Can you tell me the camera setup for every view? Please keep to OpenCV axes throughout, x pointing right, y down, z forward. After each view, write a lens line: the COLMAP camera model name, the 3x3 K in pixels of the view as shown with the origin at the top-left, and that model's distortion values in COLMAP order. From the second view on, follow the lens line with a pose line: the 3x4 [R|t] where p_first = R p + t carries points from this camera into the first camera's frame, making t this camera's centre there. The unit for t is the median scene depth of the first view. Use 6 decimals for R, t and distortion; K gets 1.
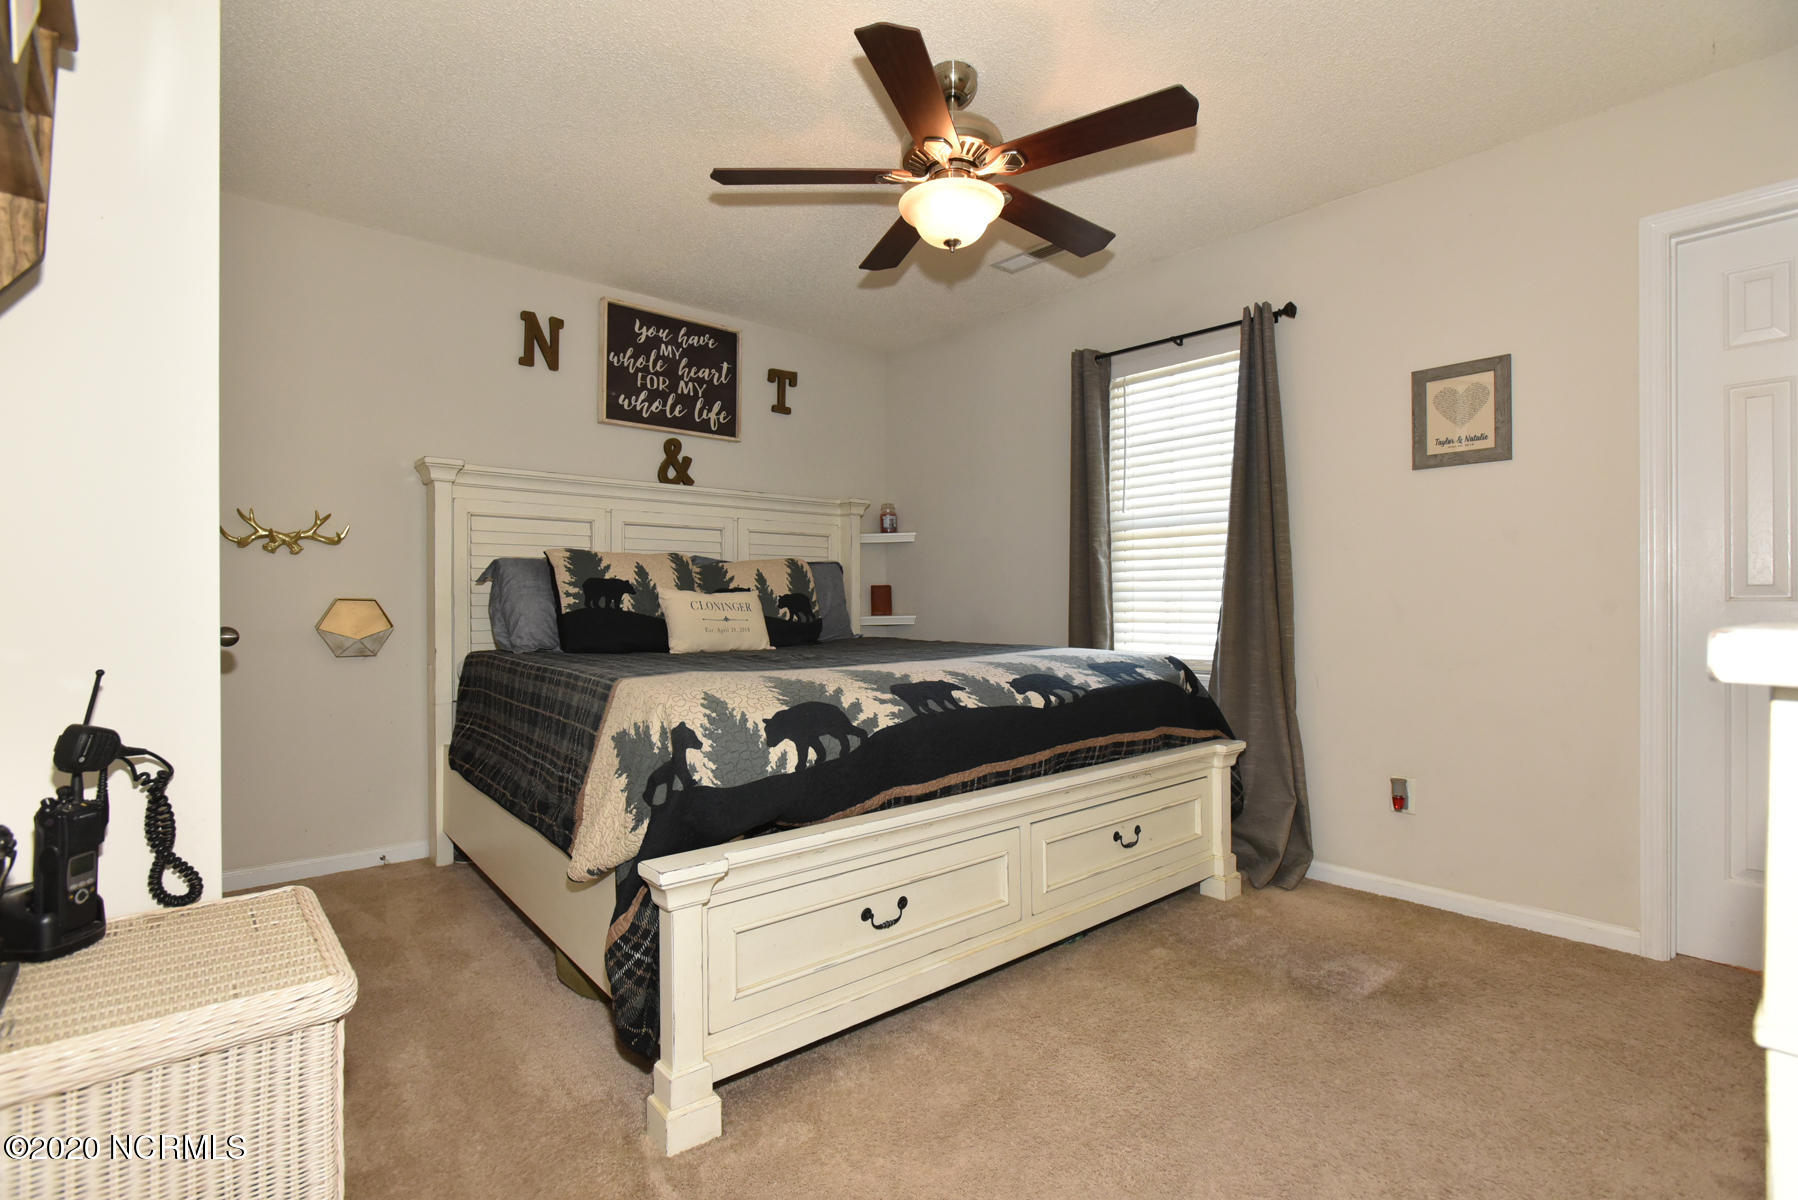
lens RADIAL K [[851.5, 0, 902.5], [0, 851.5, 597.8], [0, 0, 1]] dist [-0.015418, 0.001366]
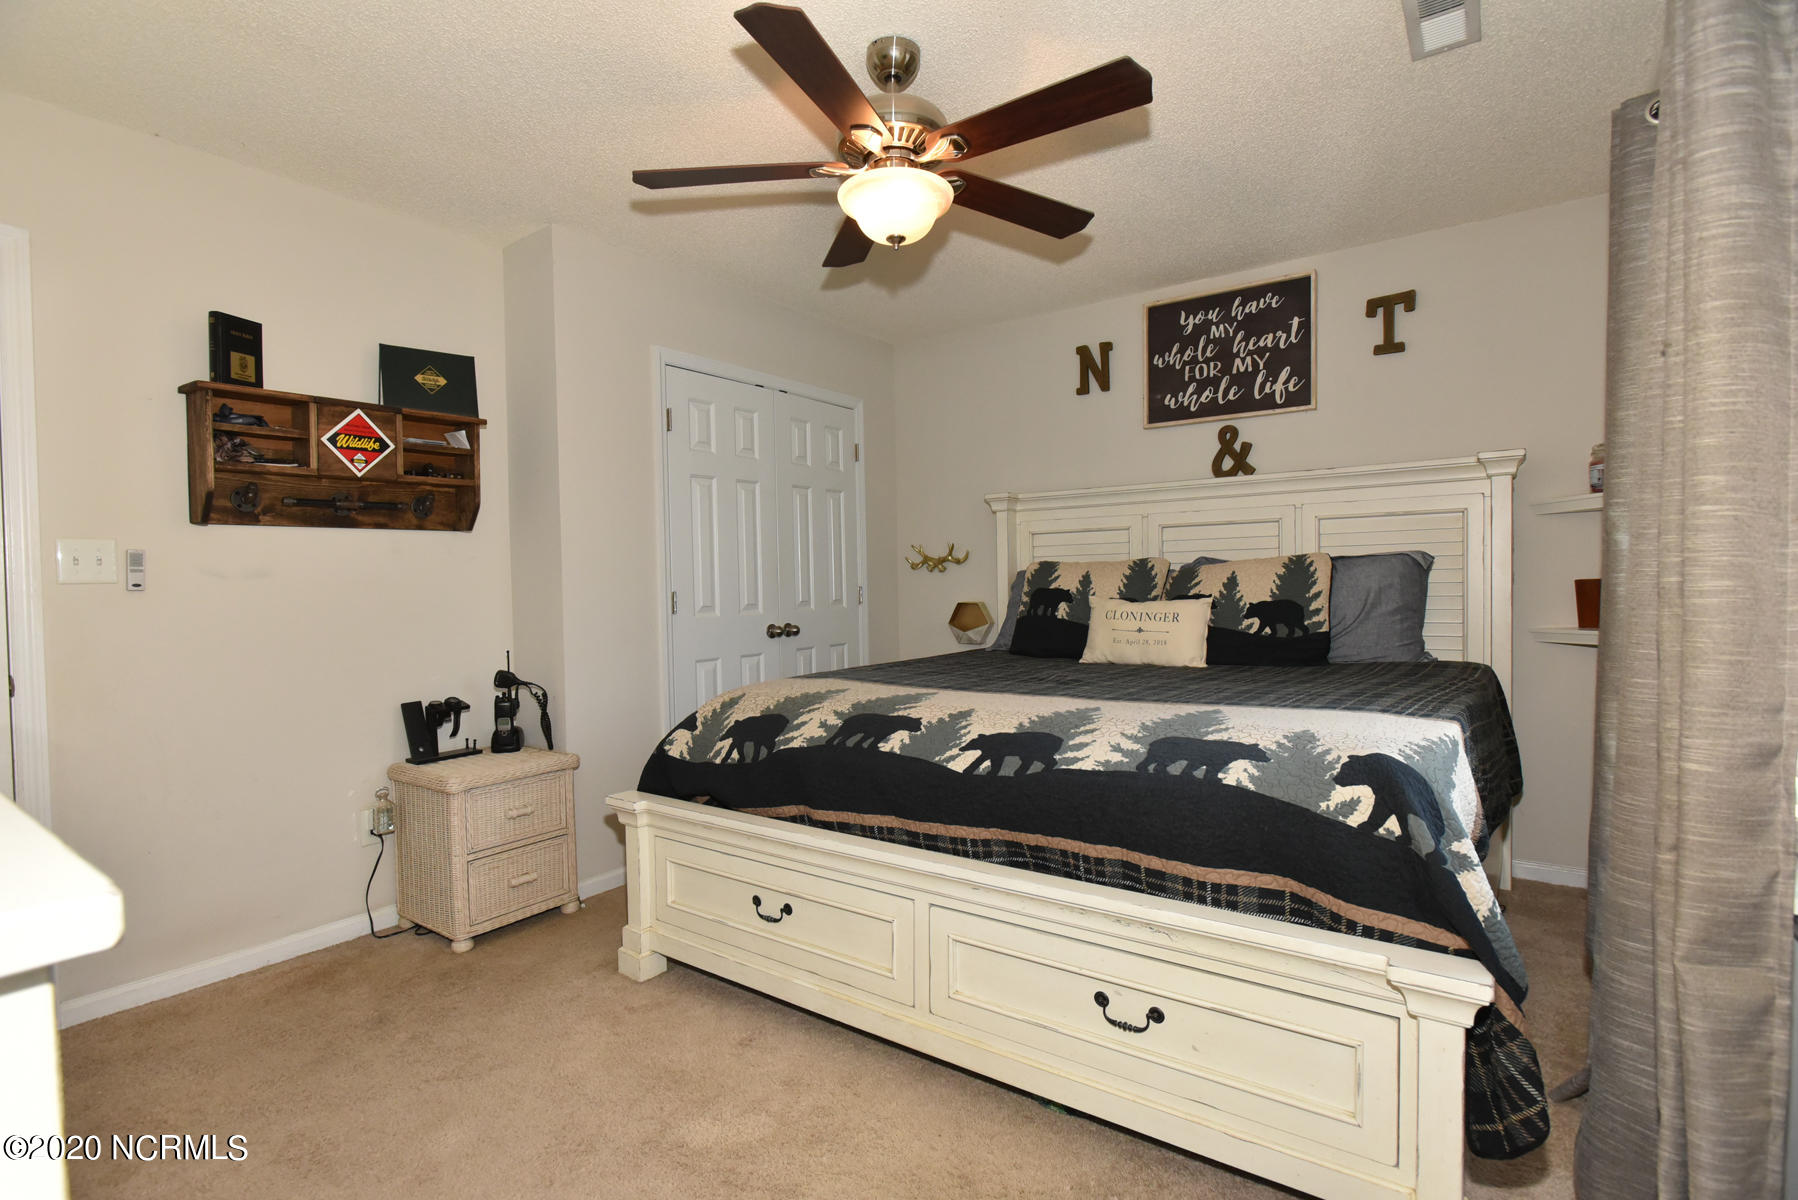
lens RADIAL K [[851.5, 0, 900.7], [0, 851.5, 601.0], [0, 0, 1]] dist [-0.015418, 0.001366]
pose [[0.226744, 0.018288, -0.973783, 0.552484], [0.021746, 0.999479, 0.023834, -0.030018], [0.973712, -0.026580, 0.226228, 0.461348]]
